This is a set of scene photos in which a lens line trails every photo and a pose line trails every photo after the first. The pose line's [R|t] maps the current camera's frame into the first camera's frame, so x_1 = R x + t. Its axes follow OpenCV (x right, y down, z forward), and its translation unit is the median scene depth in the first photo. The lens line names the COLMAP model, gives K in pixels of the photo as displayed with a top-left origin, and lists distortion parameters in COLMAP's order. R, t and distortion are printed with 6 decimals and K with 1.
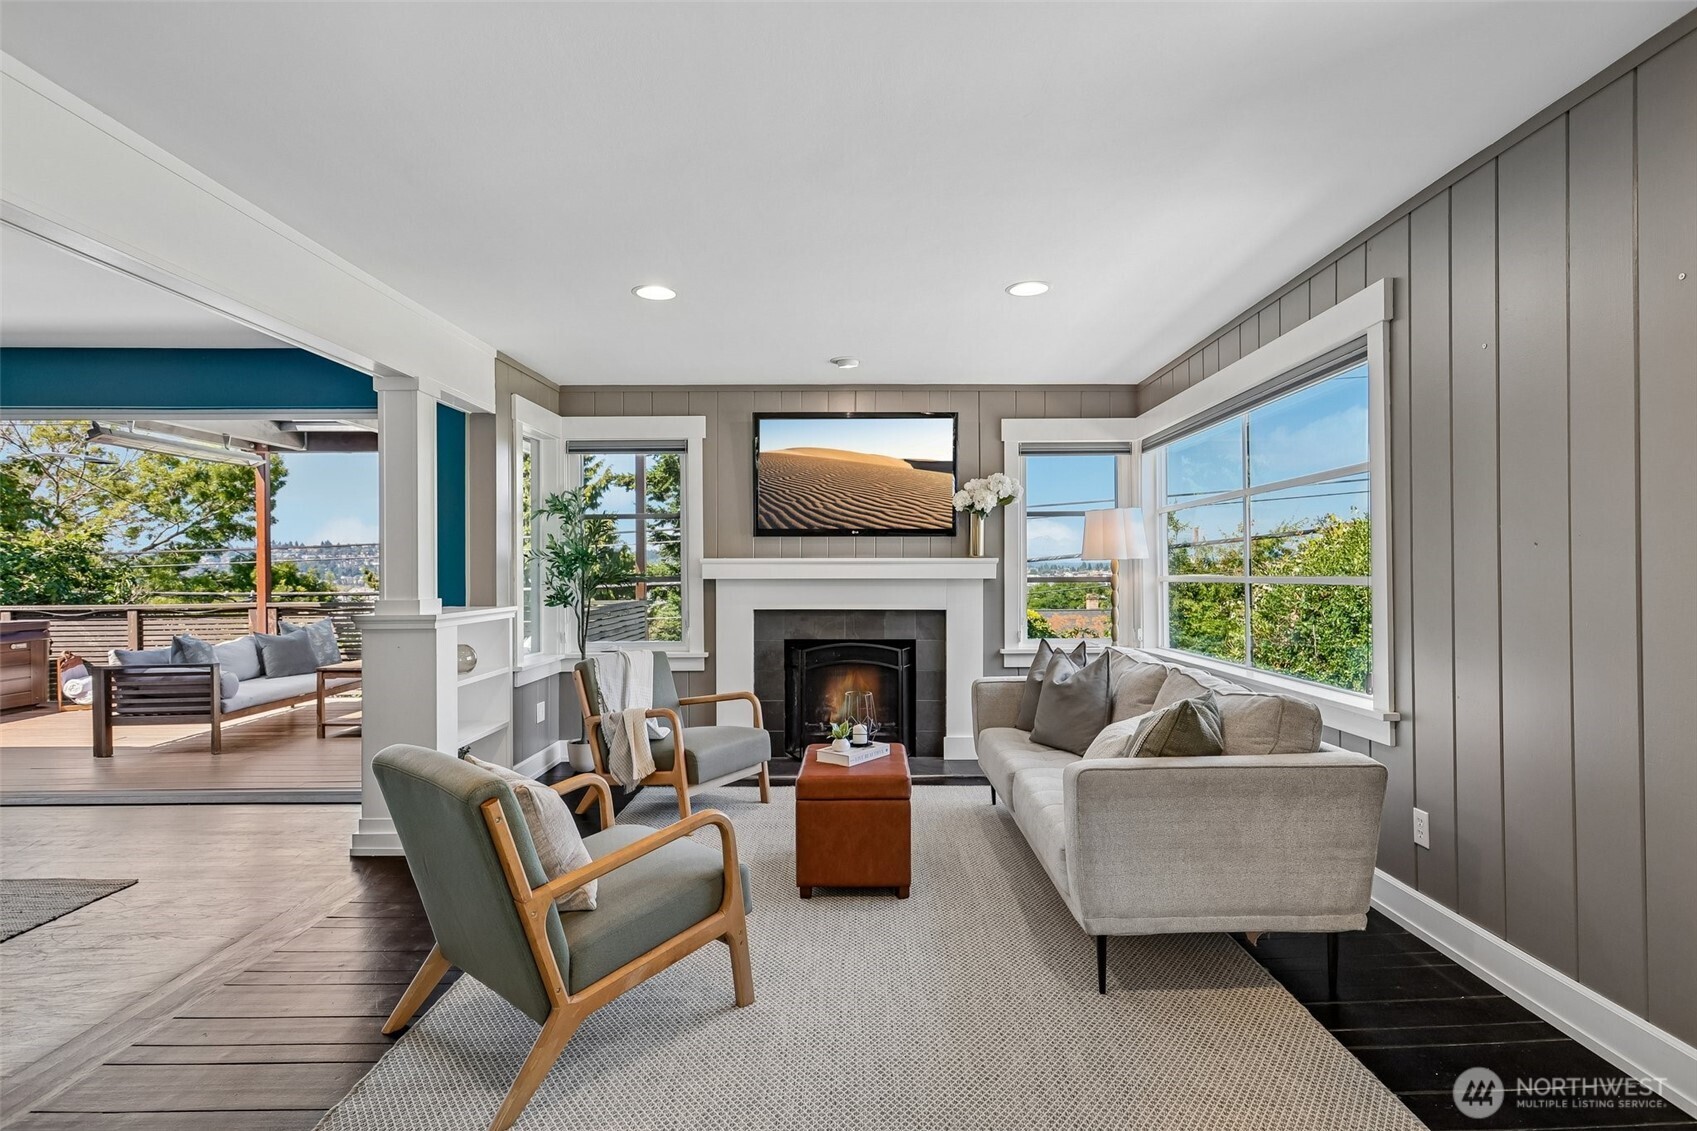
lens RADIAL K [[846.7, 0, 853.6], [0, 846.7, 563.7], [0, 0, 1]] dist [0.002498, 0.000034]
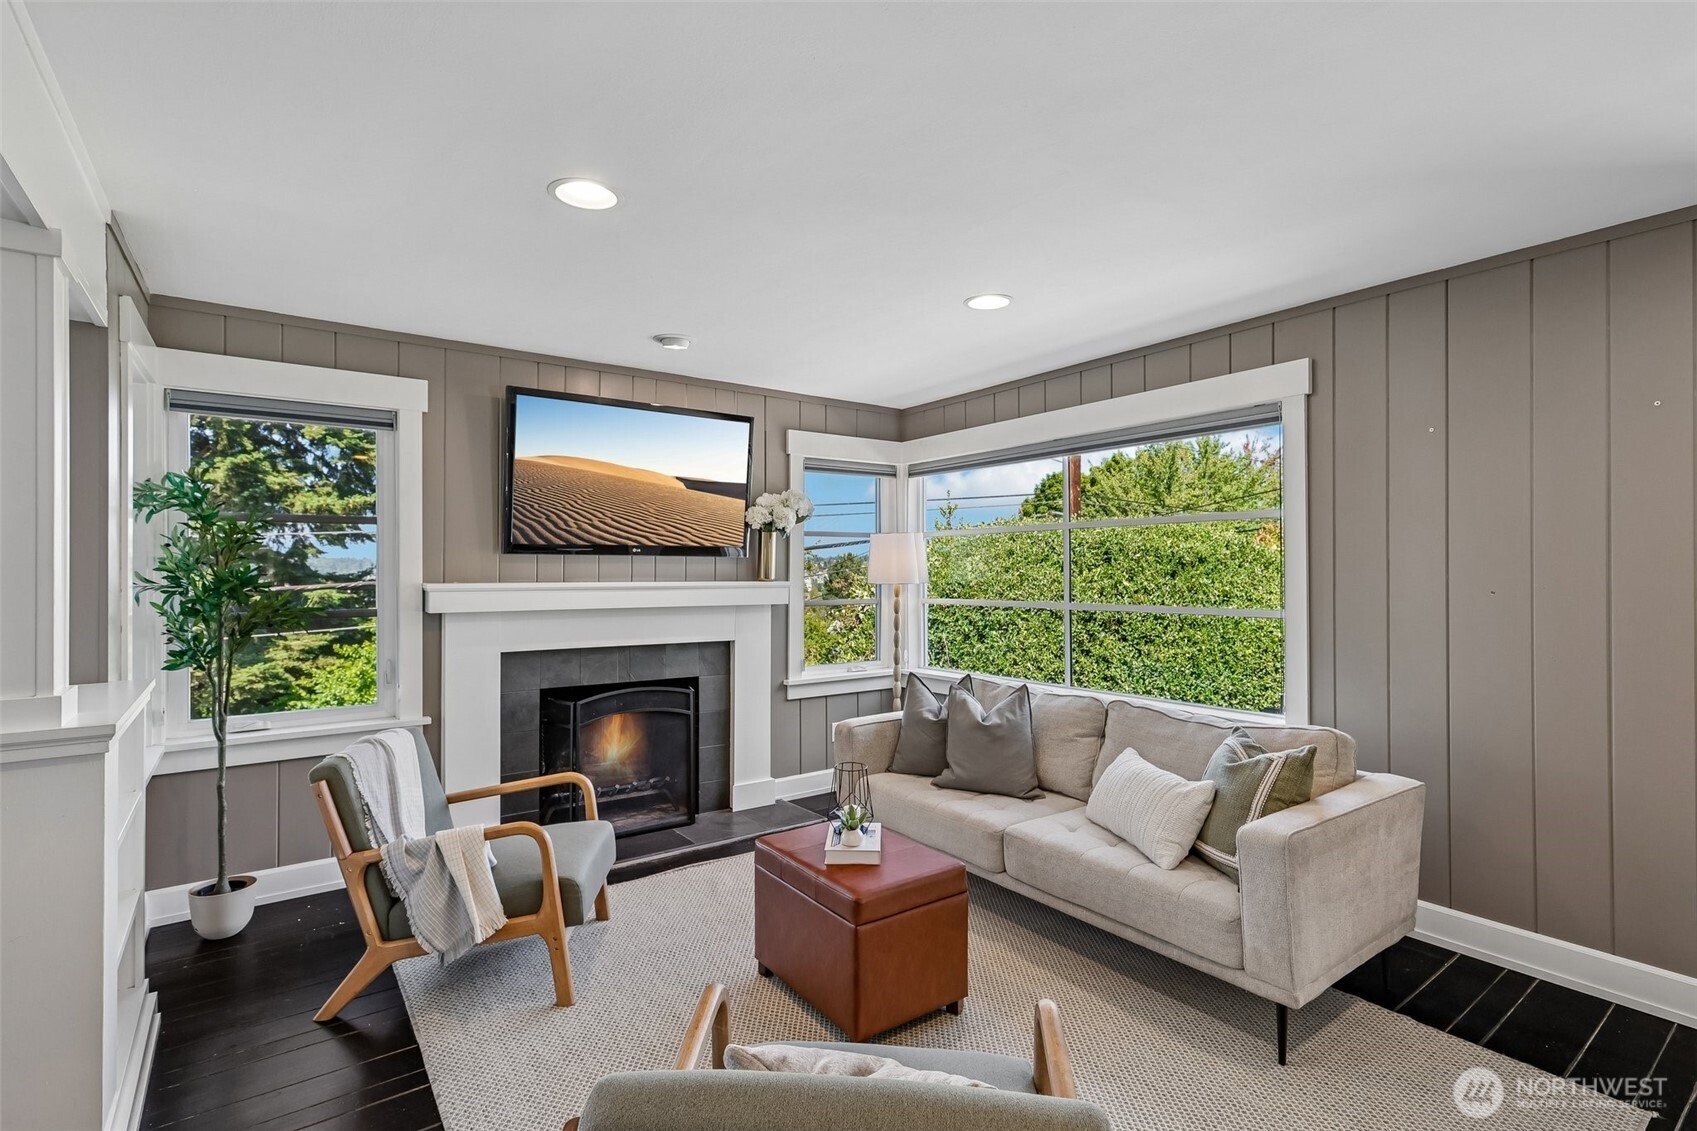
lens RADIAL K [[814.8, 0, 854.7], [0, 814.8, 569.7], [0, 0, 1]] dist [-0.006710, 0.016333]
pose [[0.805711, 0.003793, 0.592297, -0.290609], [-0.007724, 0.999962, 0.004104, -0.023293], [-0.592258, -0.007881, 0.805710, 0.245940]]
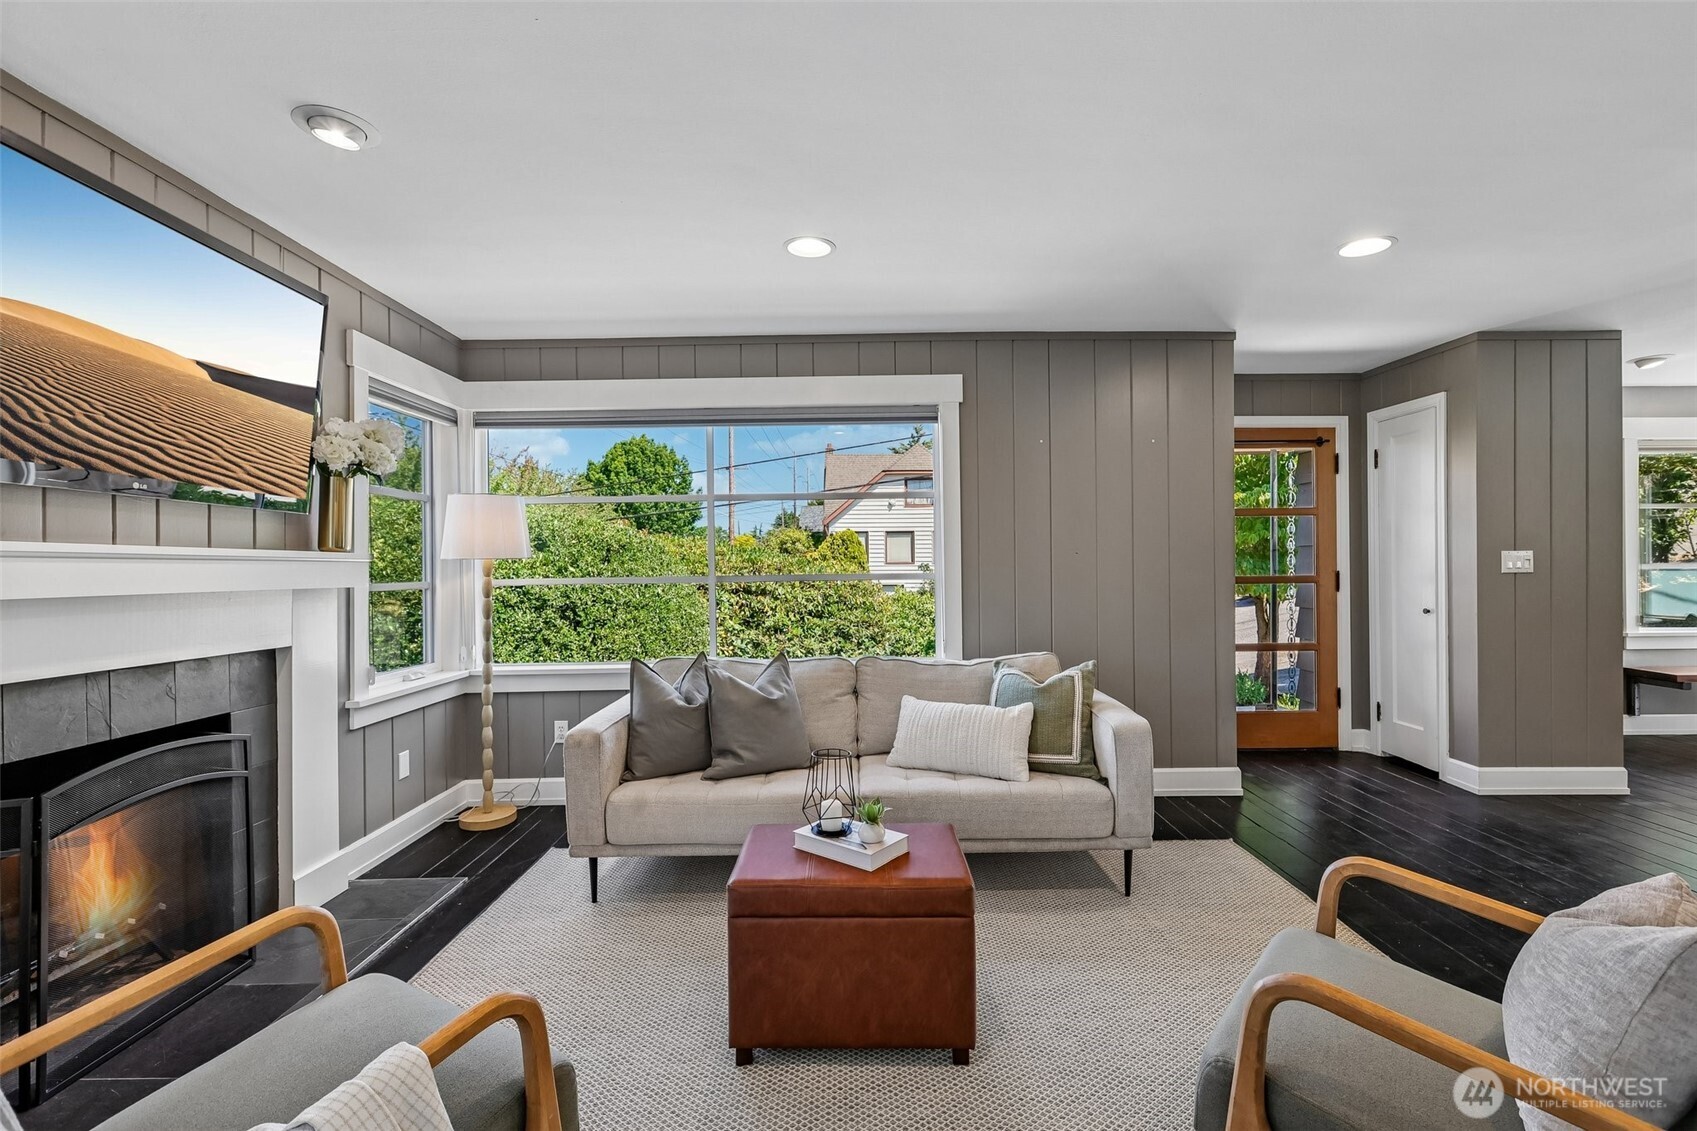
lens RADIAL K [[757.2, 0, 848.5], [0, 757.2, 565.5], [0, 0, 1]] dist [-0.000406, 0.000298]
pose [[-0.004755, 0.006897, 0.999965, -0.382131], [0.001726, 0.999975, -0.006889, 0.006636], [-0.999987, 0.001693, -0.004767, 0.642427]]
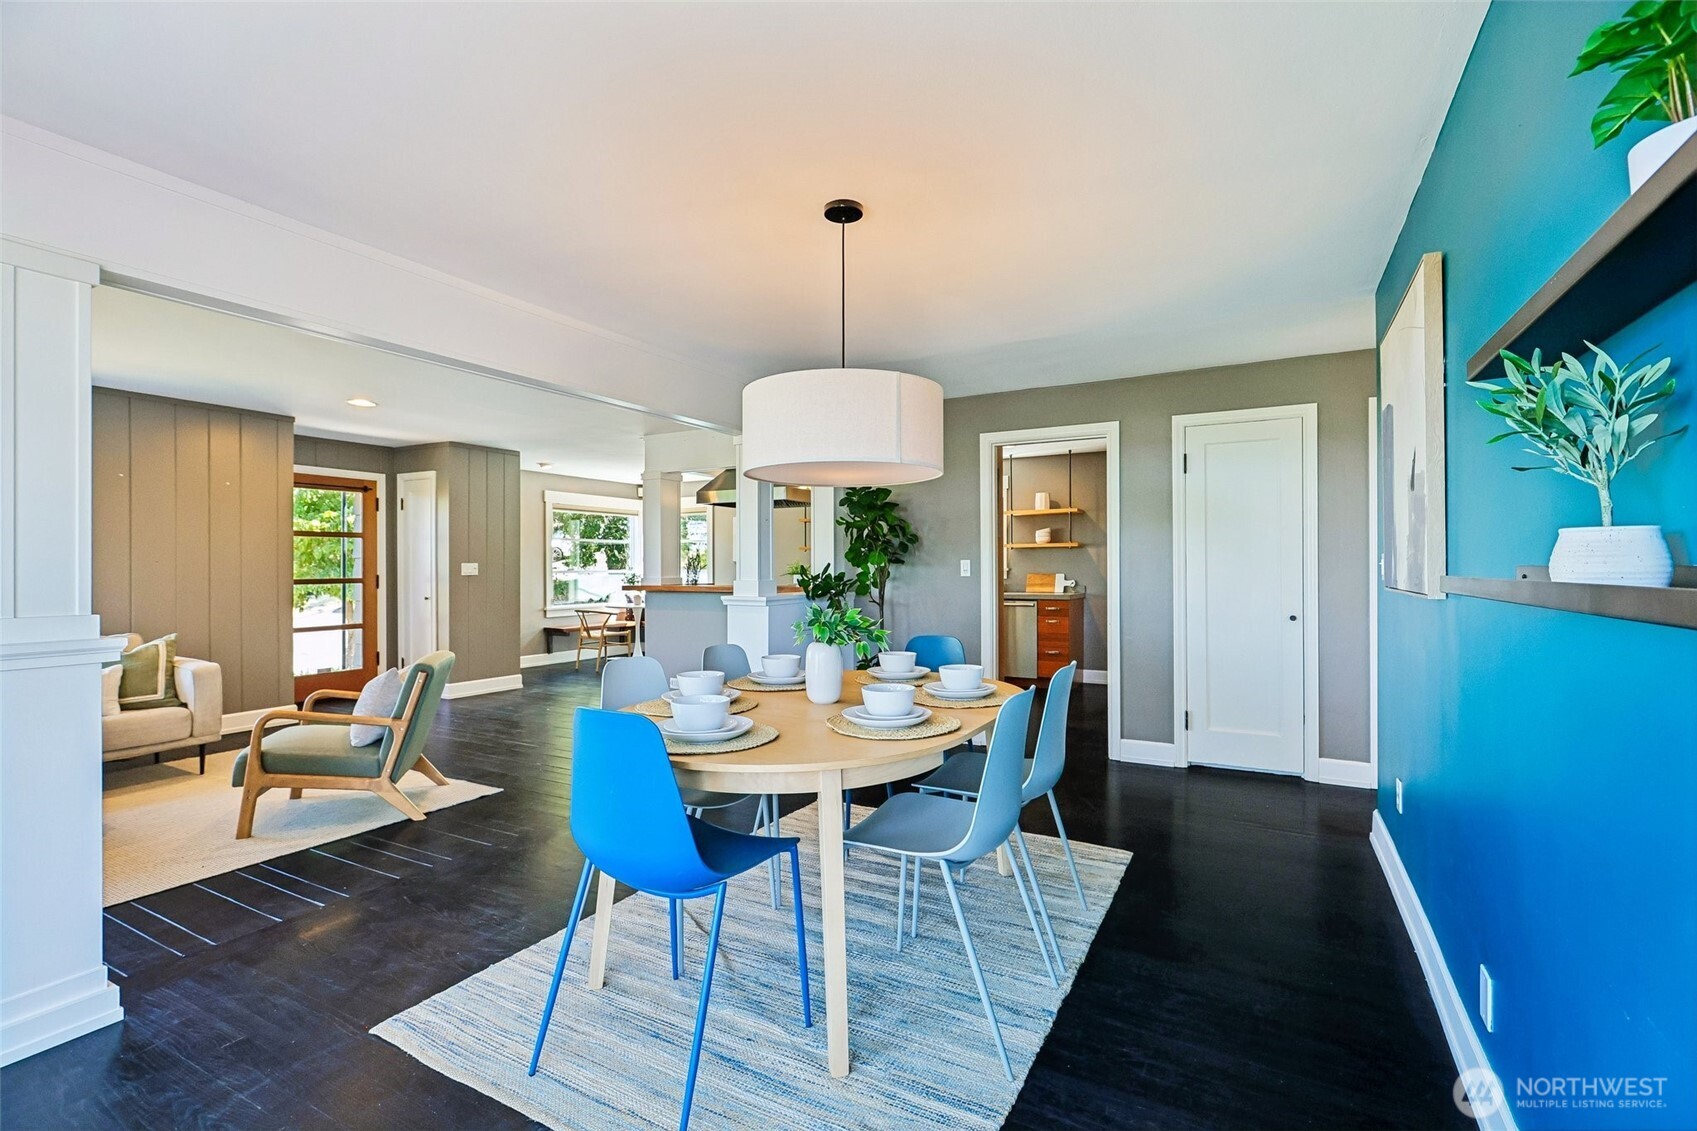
lens RADIAL K [[753.0, 0, 868.7], [0, 753.0, 565.4], [0, 0, 1]] dist [0.001254, 0.000423]
pose [[-0.880697, 0.012784, 0.473507, -0.903168], [0.009302, 0.999910, -0.009696, 0.011508], [-0.473588, -0.004135, -0.880737, 0.832956]]
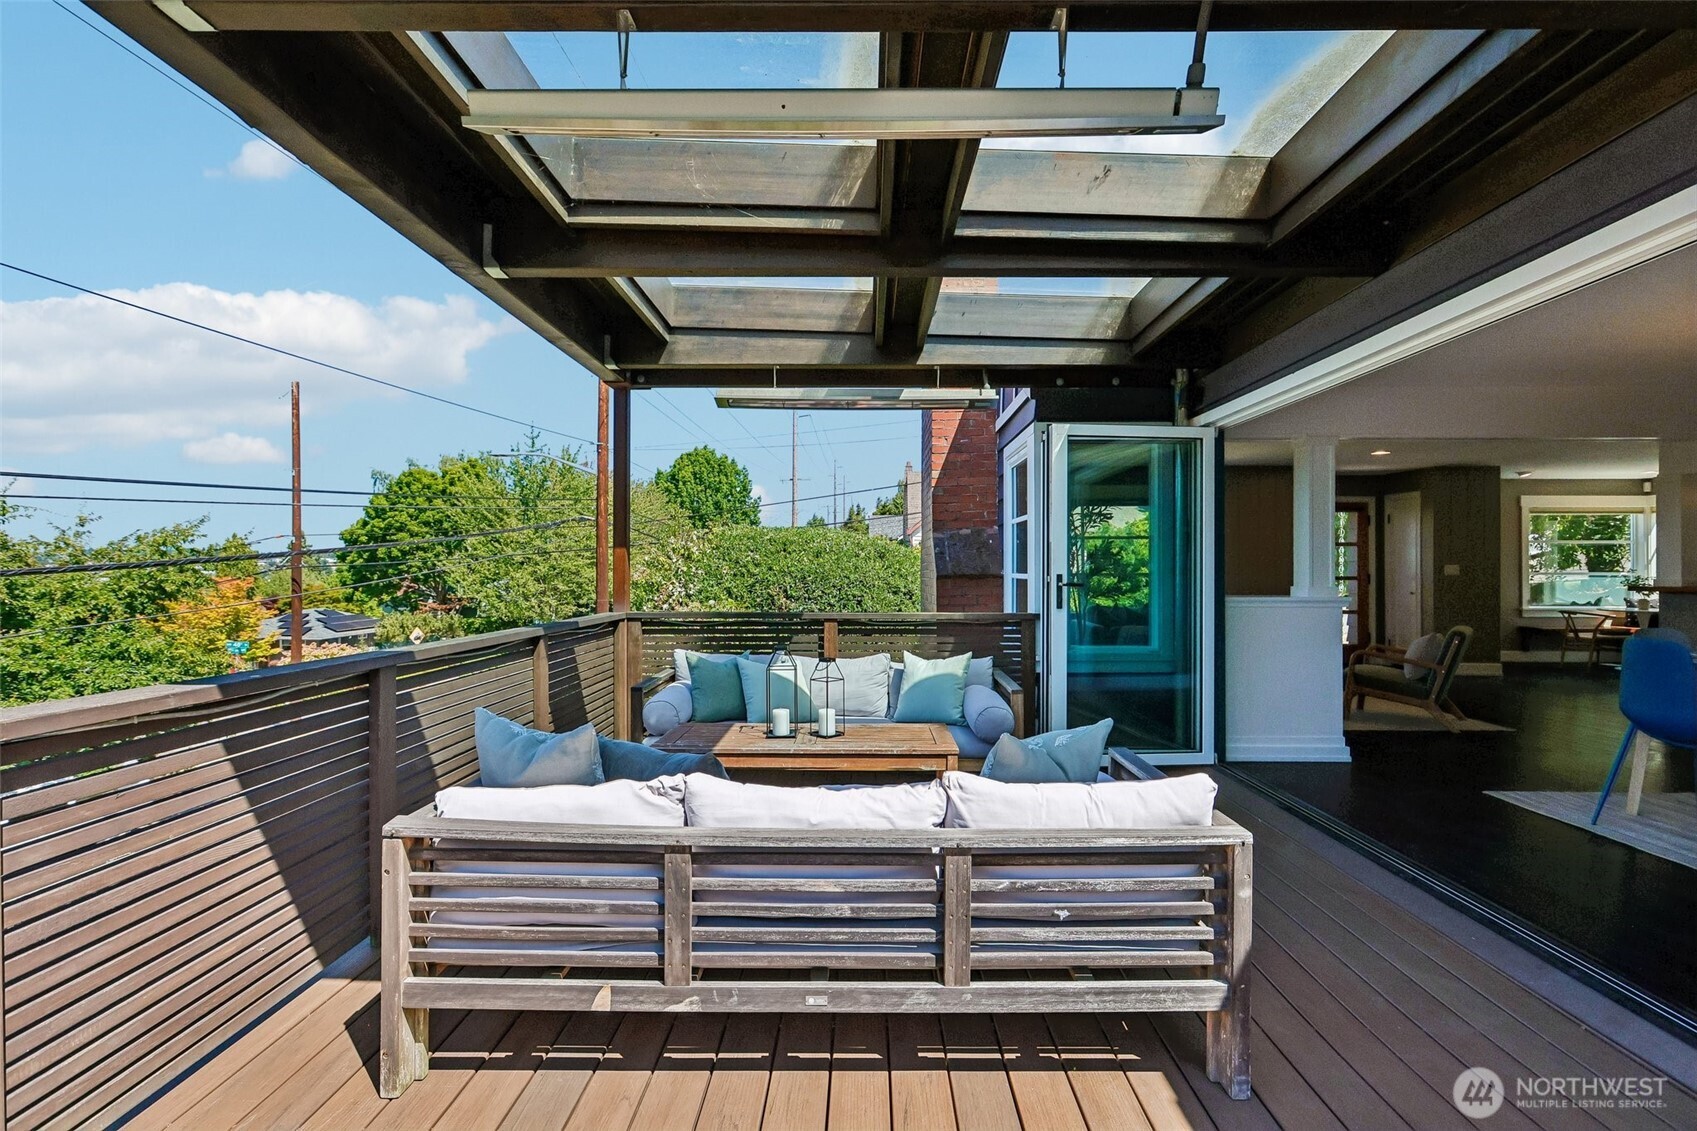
lens RADIAL K [[753.0, 0, 868.7], [0, 753.0, 565.4], [0, 0, 1]] dist [0.001254, 0.000423]
pose [[0.008691, 0.015333, 0.999845, -1.246914], [-0.008551, 0.999847, -0.015258, 0.023938], [-0.999926, -0.008417, 0.008821, 1.205195]]
